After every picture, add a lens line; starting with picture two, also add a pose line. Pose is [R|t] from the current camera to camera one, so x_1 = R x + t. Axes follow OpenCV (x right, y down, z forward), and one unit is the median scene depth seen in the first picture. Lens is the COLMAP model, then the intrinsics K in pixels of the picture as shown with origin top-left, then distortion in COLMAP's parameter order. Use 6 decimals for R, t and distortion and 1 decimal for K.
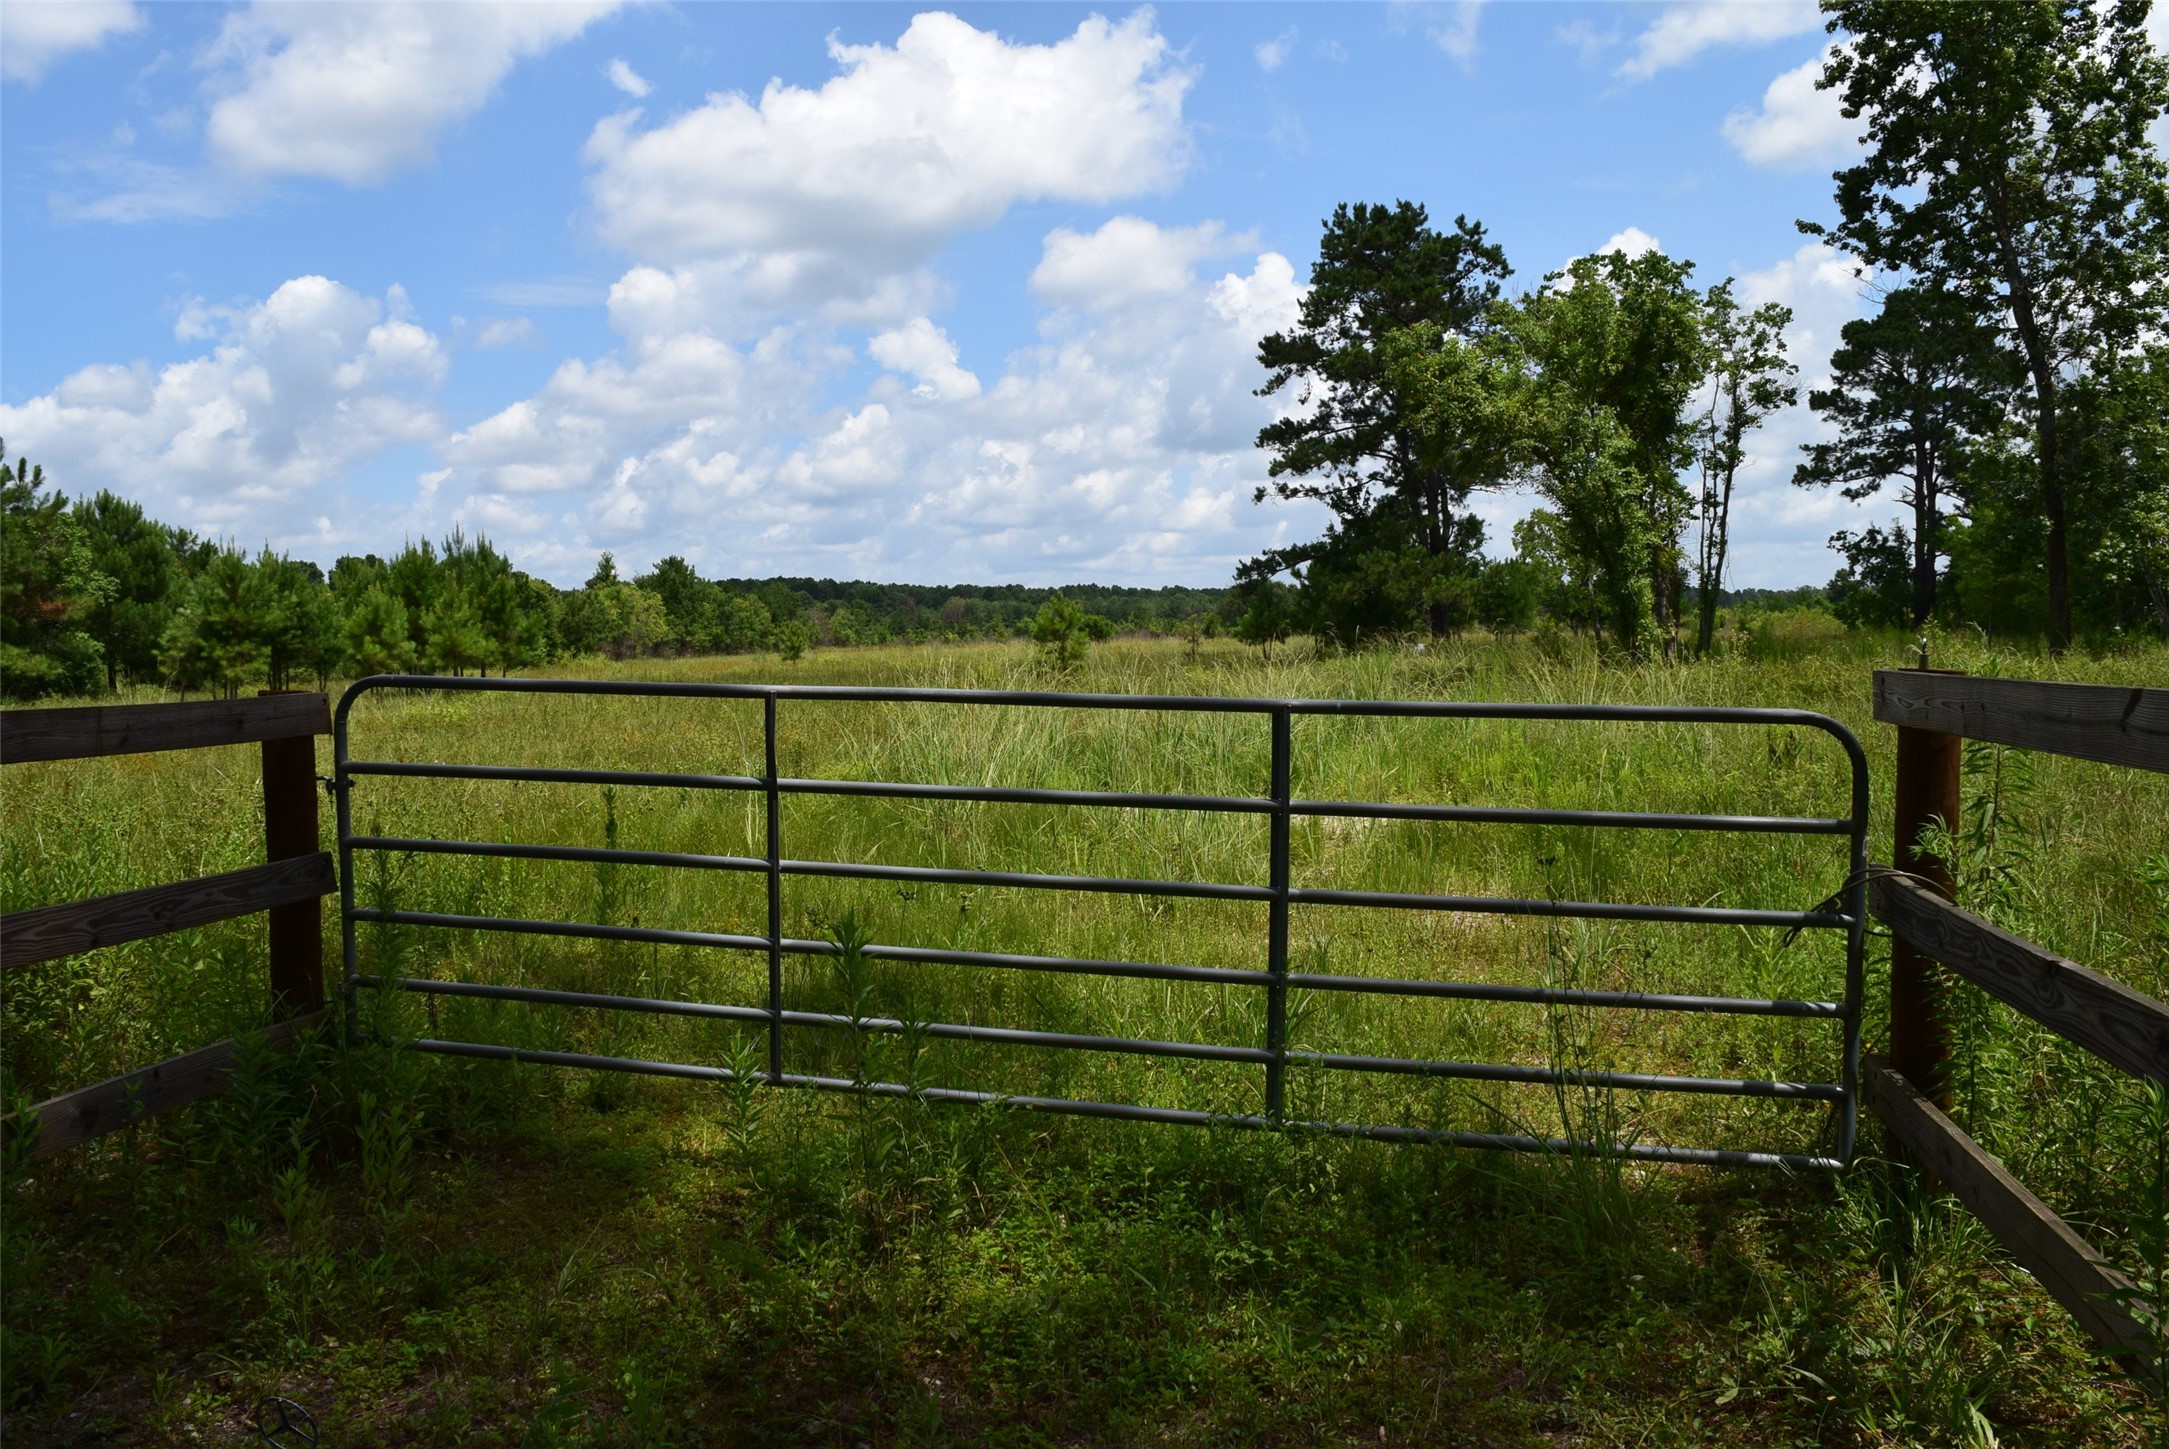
lens RADIAL K [[1689.0, 0, 1082.4], [0, 1689.0, 716.6], [0, 0, 1]] dist [-0.102392, 0.032653]
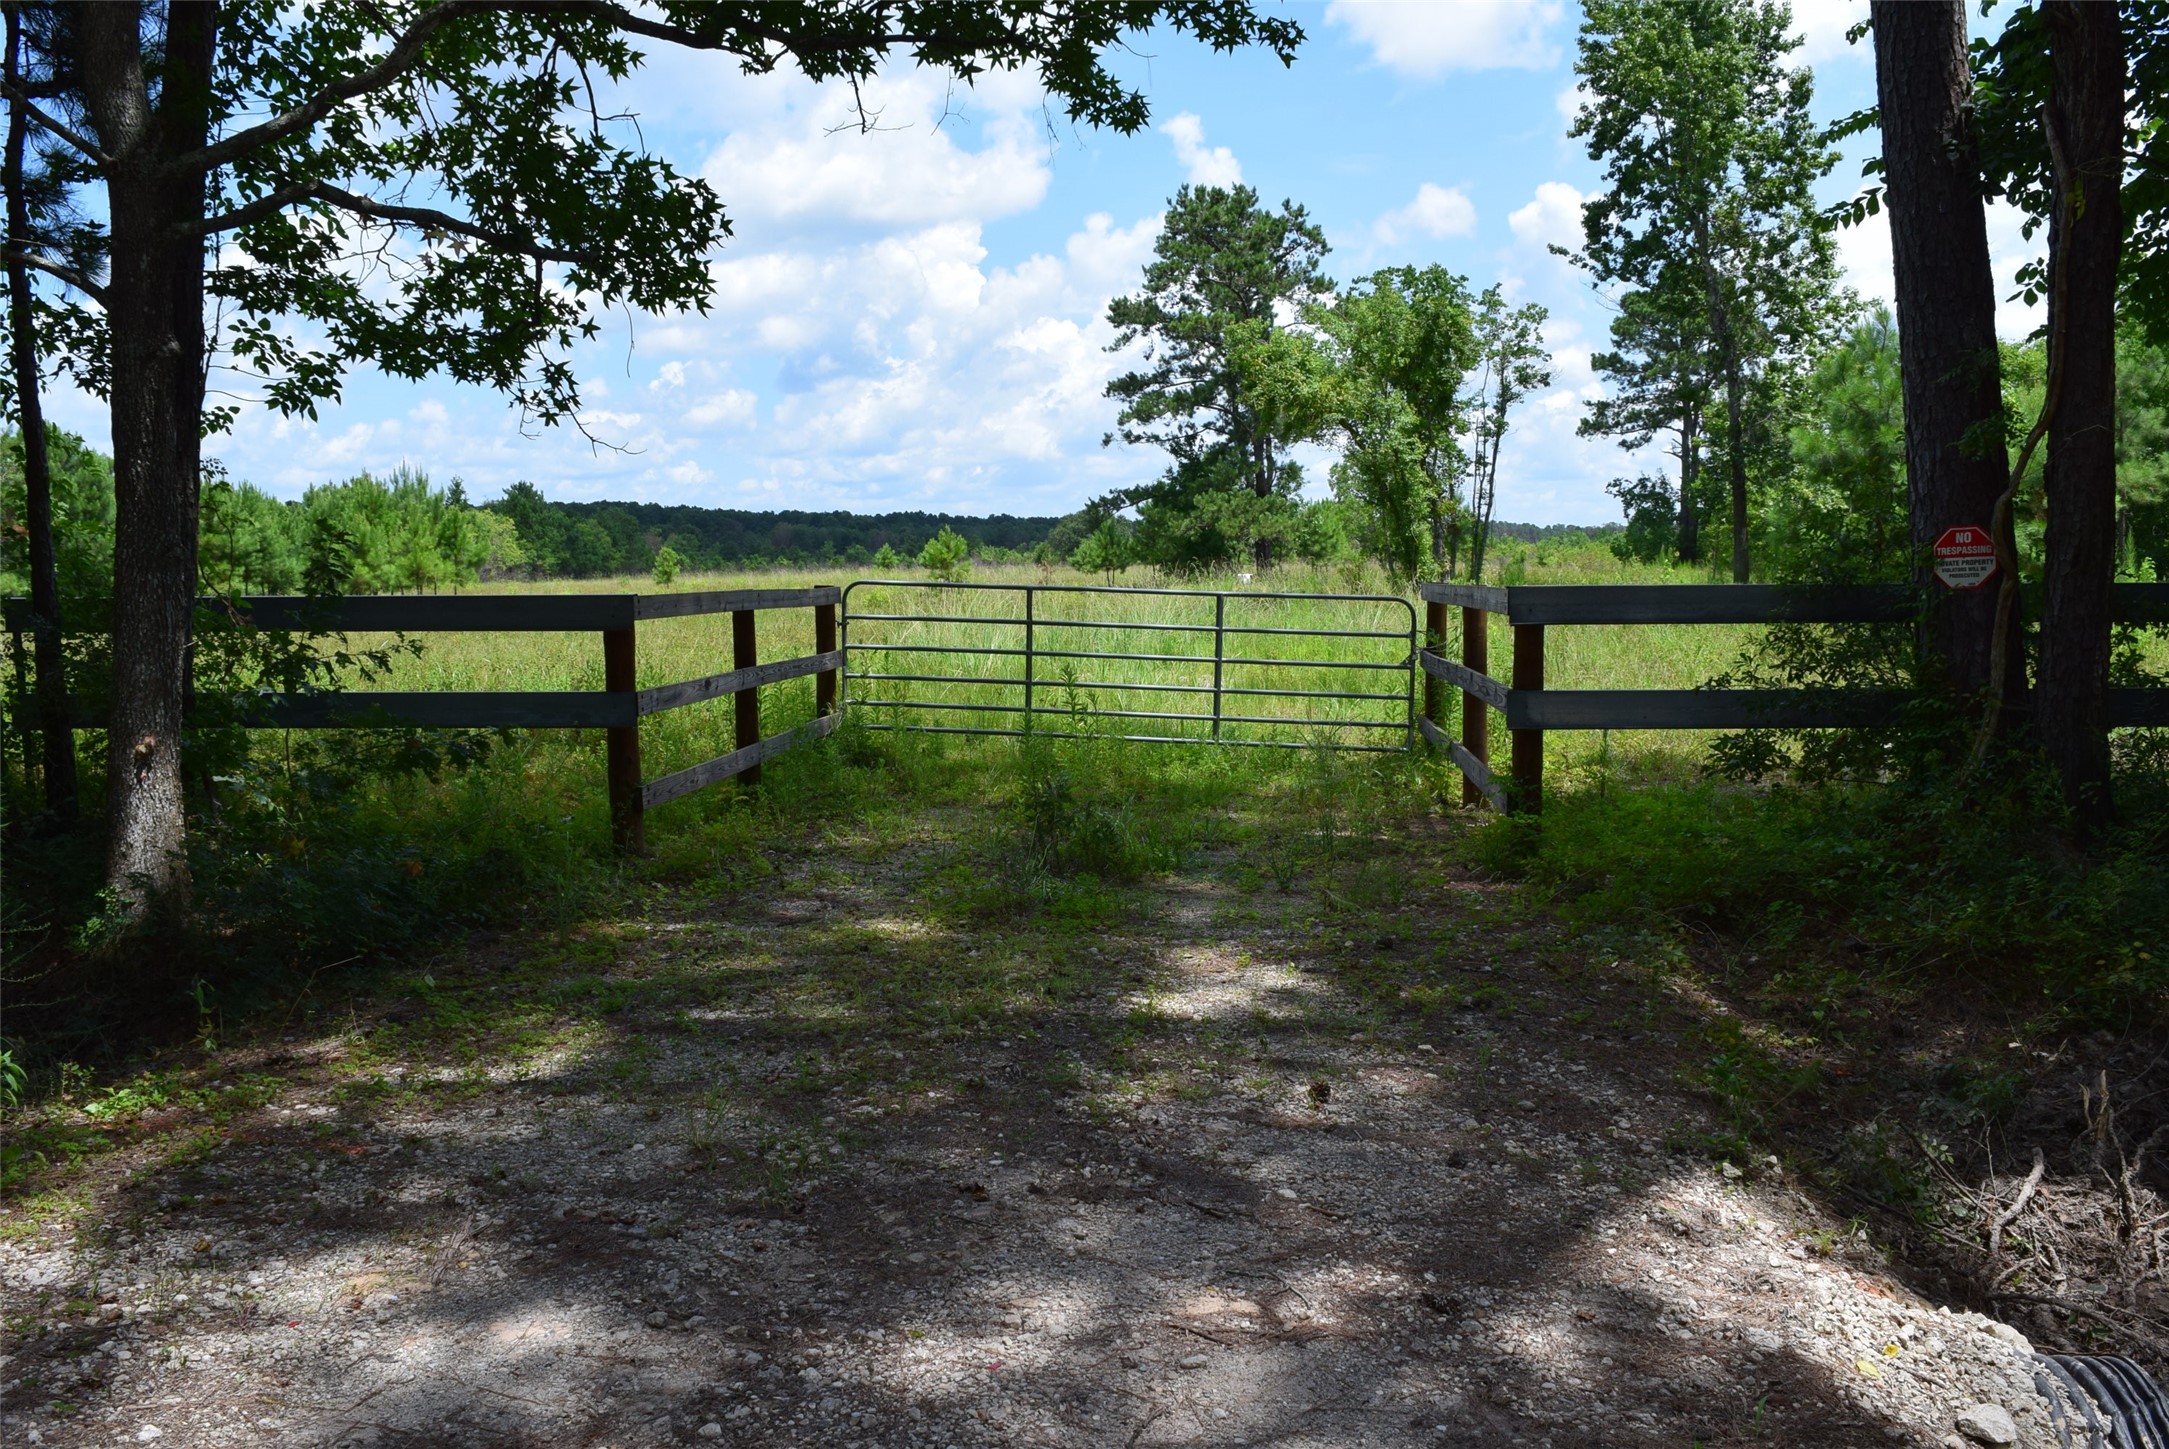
lens RADIAL K [[1689.0, 0, 1092.3], [0, 1689.0, 719.6], [0, 0, 1]] dist [-0.102392, 0.032653]
pose [[0.993876, 0.001537, 0.110486, -0.030799], [-0.006430, 0.999013, 0.043951, 0.006157], [-0.110309, -0.044392, 0.992905, -0.135505]]
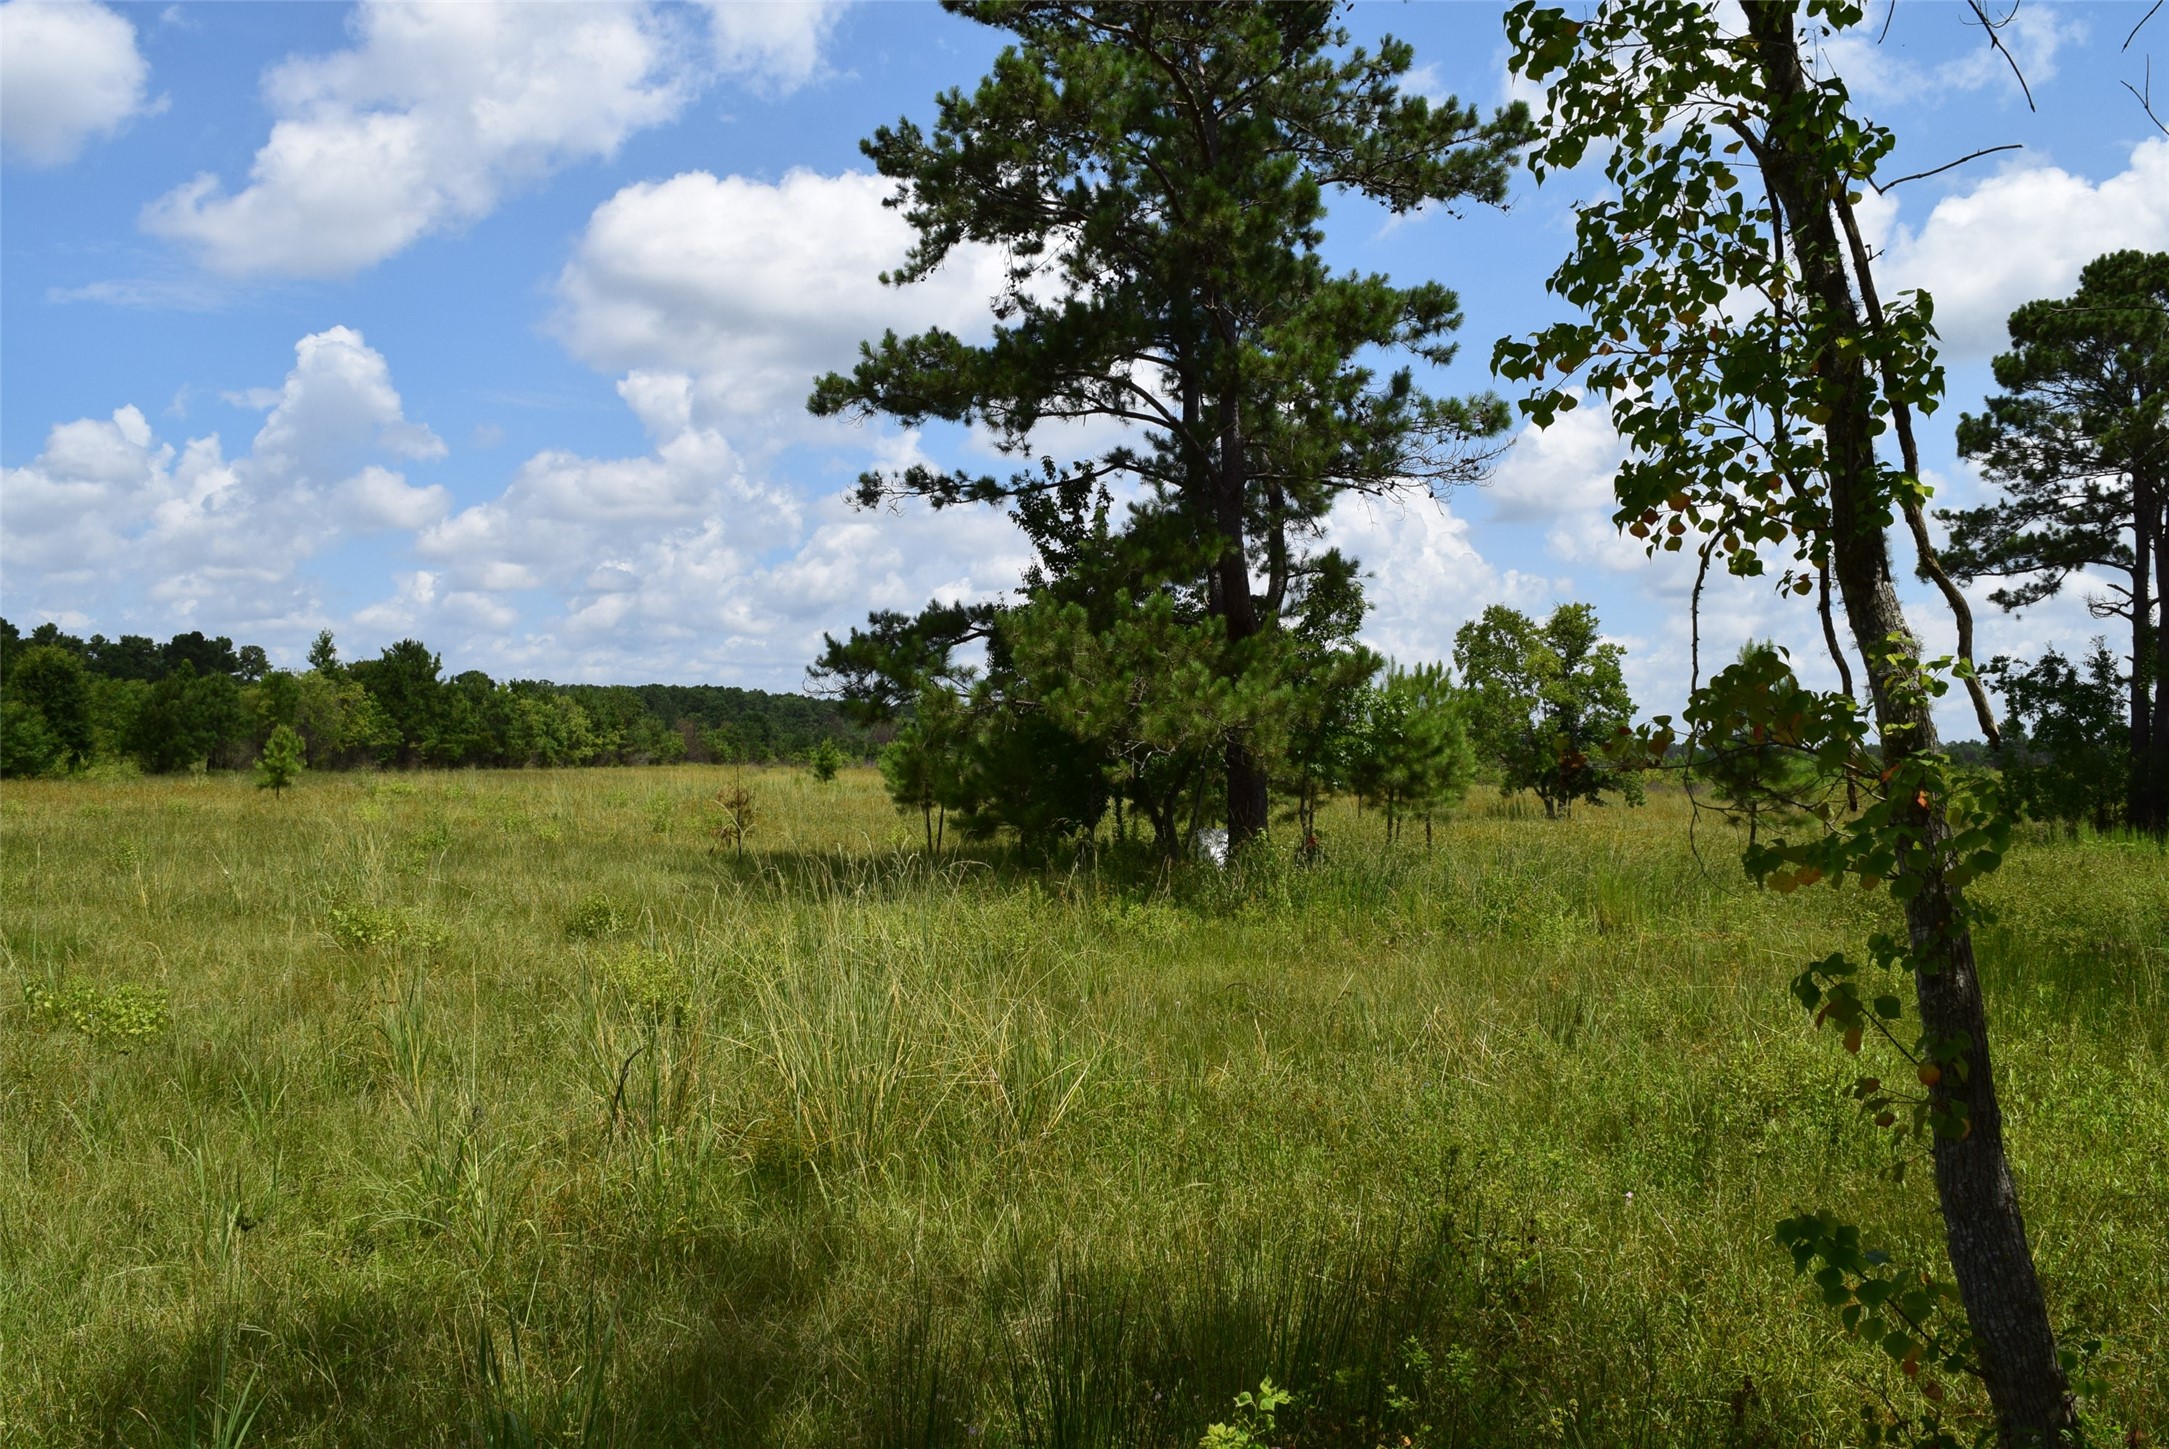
lens RADIAL K [[1689.0, 0, 1063.0], [0, 1689.0, 729.2], [0, 0, 1]] dist [-0.102392, 0.032653]
pose [[0.998779, 0.048812, 0.007573, 0.164656], [-0.048189, 0.996542, -0.067692, -0.041500], [-0.010851, 0.067245, 0.997678, 0.577588]]
